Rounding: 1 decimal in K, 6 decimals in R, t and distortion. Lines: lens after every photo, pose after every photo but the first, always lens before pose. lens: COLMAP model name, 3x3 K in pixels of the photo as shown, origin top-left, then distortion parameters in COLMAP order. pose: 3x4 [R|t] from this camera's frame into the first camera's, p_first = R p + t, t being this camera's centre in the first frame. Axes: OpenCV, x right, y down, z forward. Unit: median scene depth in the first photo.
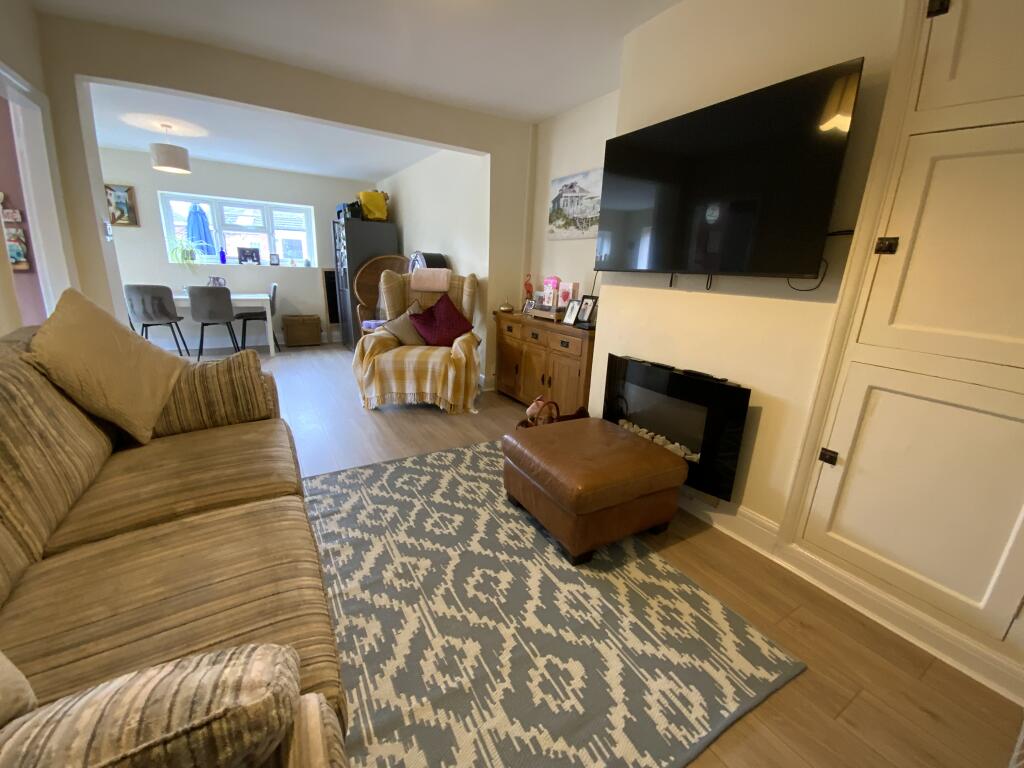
lens RADIAL K [[417.4, 0, 514.6], [0, 417.4, 394.1], [0, 0, 1]] dist [-0.001382, -0.005696]
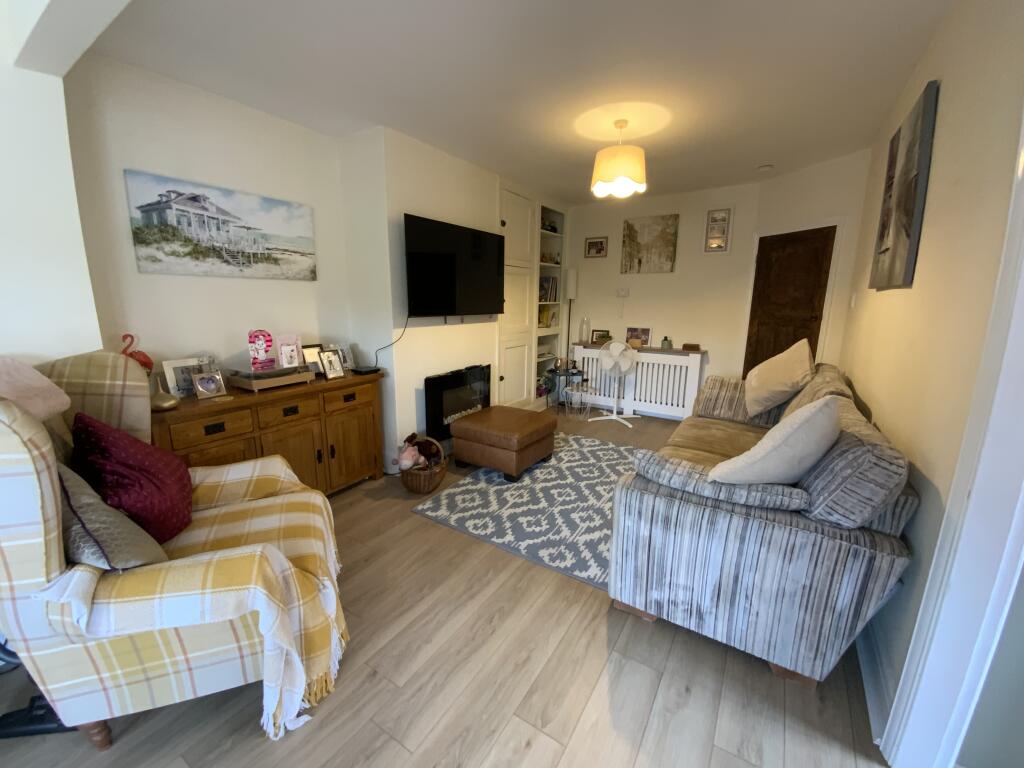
lens RADIAL K [[417.4, 0, 513.7], [0, 417.4, 382.1], [0, 0, 1]] dist [-0.001382, -0.005696]
pose [[-0.466206, -0.226735, 0.855127, -1.118065], [0.215579, 0.908346, 0.358377, -0.547981], [-0.858008, 0.351425, -0.374597, 1.391358]]
